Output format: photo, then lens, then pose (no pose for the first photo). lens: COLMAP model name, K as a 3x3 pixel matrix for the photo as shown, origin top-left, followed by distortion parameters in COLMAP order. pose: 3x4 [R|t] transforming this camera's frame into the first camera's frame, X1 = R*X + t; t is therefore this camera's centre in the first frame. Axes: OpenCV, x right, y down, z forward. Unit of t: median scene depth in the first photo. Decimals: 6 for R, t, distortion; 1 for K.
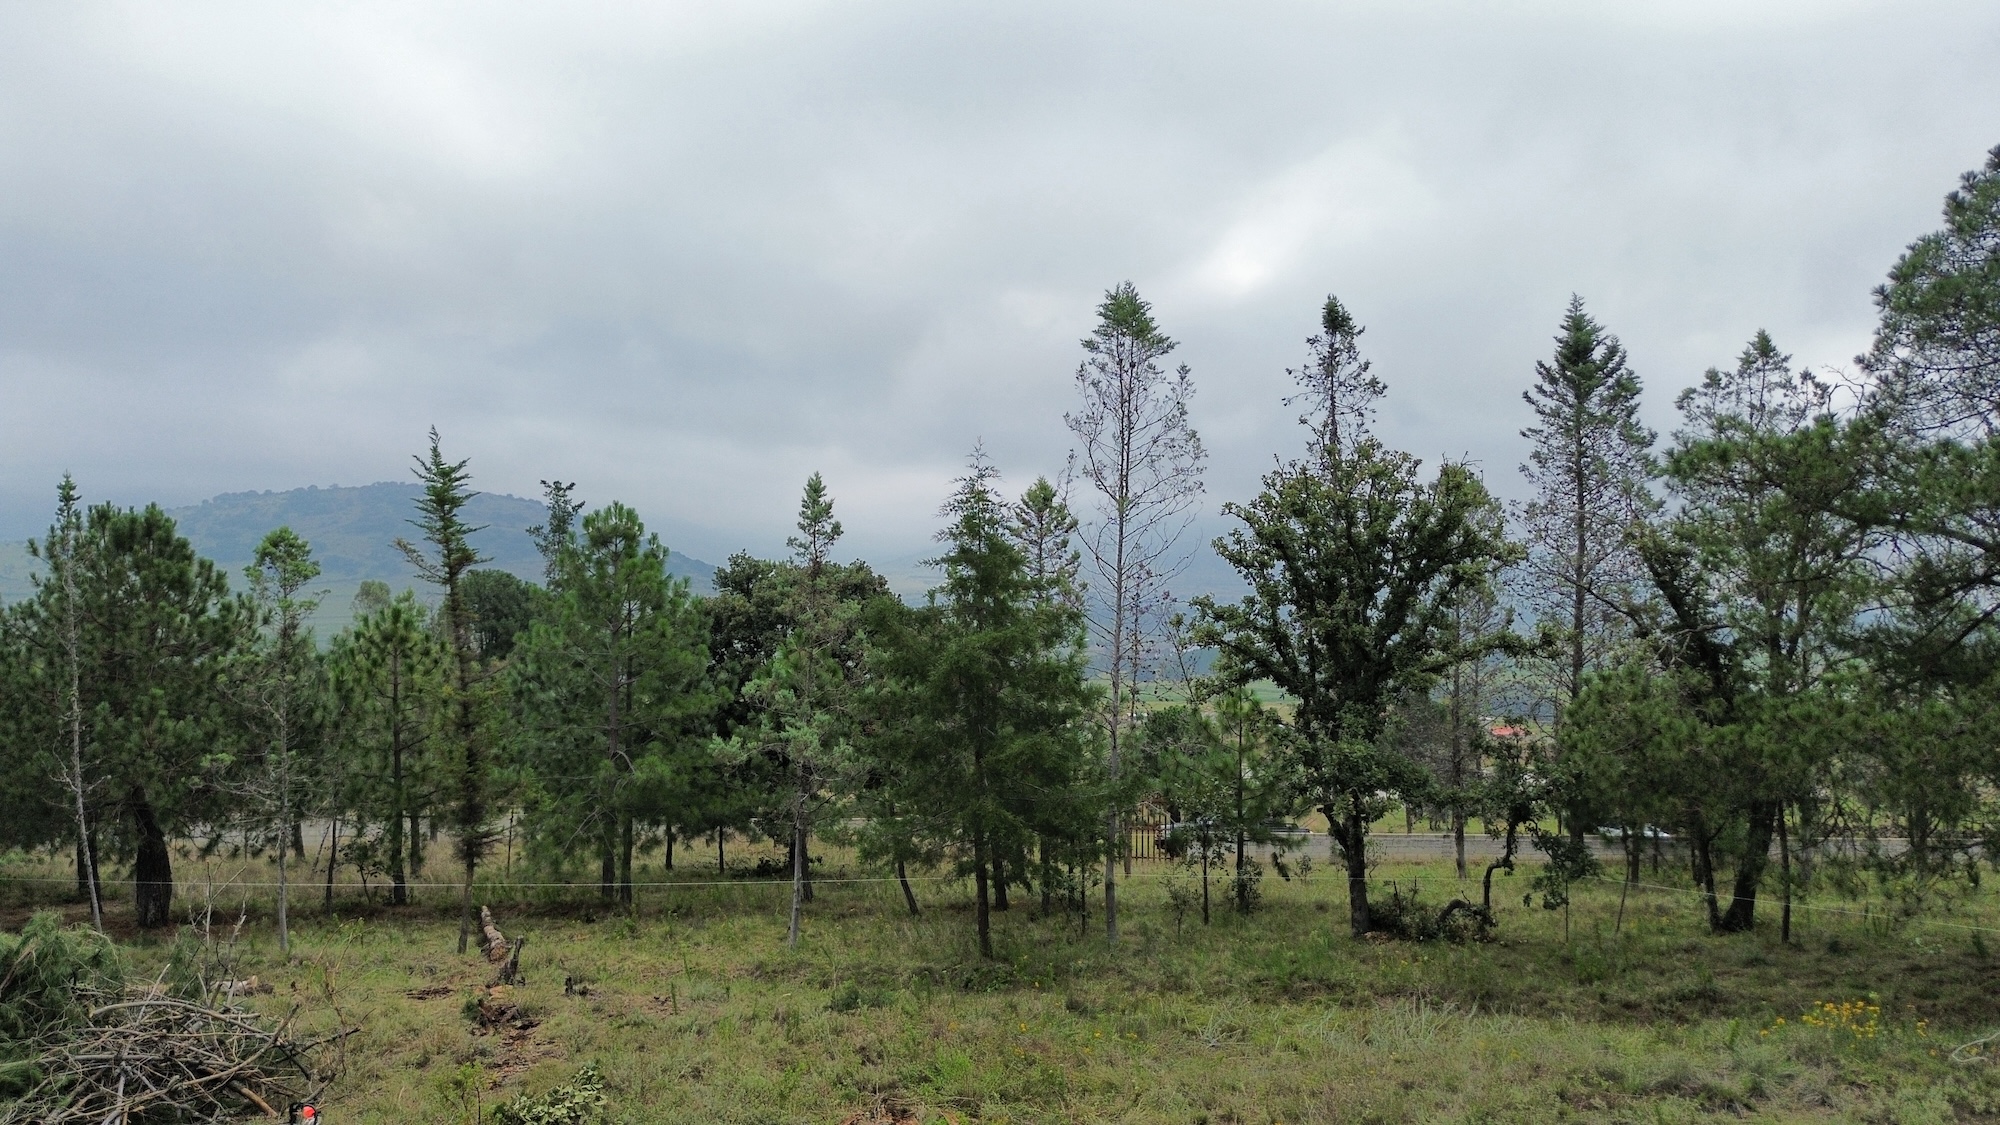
lens RADIAL K [[1467.0, 0, 998.0], [0, 1467.0, 572.0], [0, 0, 1]] dist [0.091576, -0.070523]
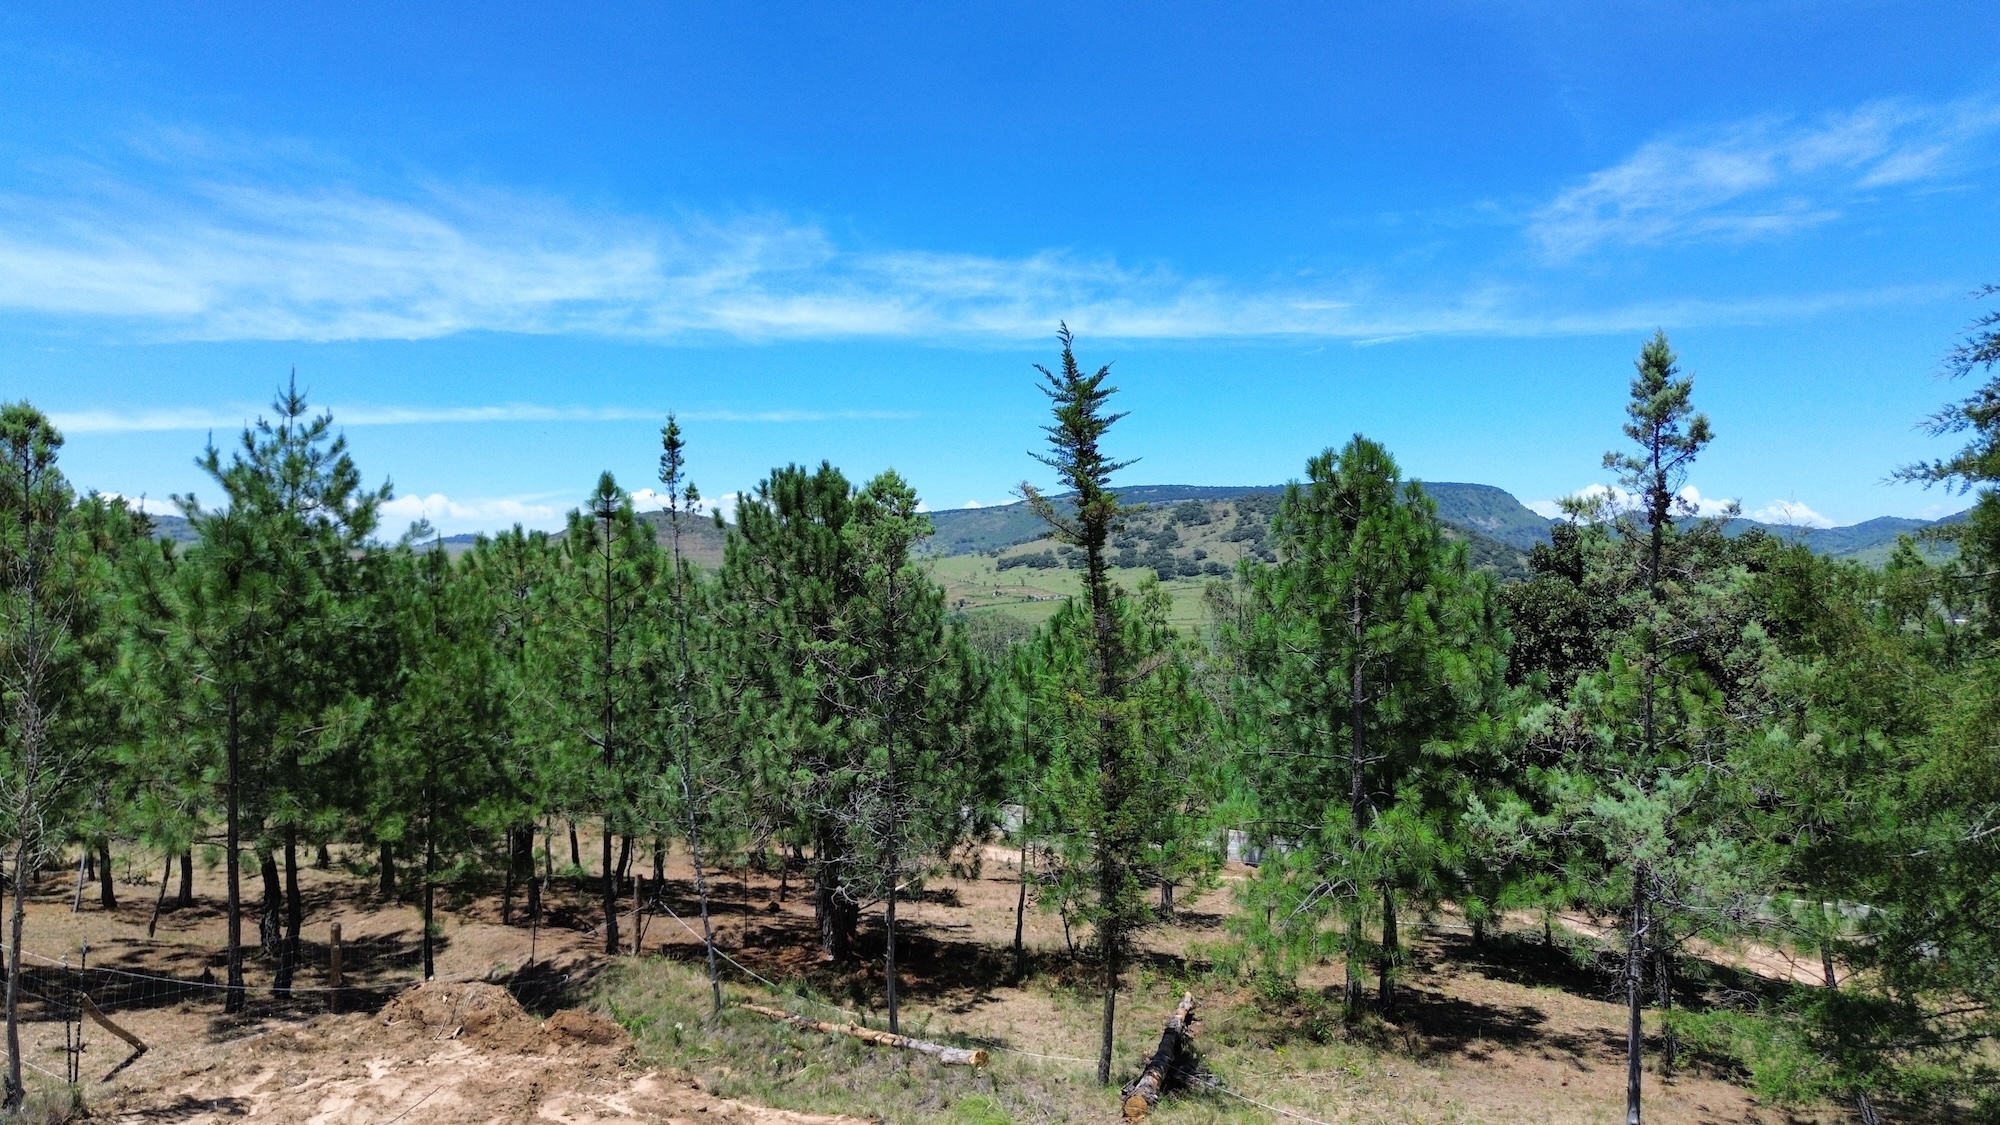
lens RADIAL K [[1470.2, 0, 1019.3], [0, 1470.2, 568.5], [0, 0, 1]] dist [0.090878, -0.072304]
pose [[0.848410, -0.005360, -0.529313, -0.033036], [0.001243, 0.999966, -0.008135, 0.024657], [0.529339, 0.006244, 0.848387, 0.406183]]
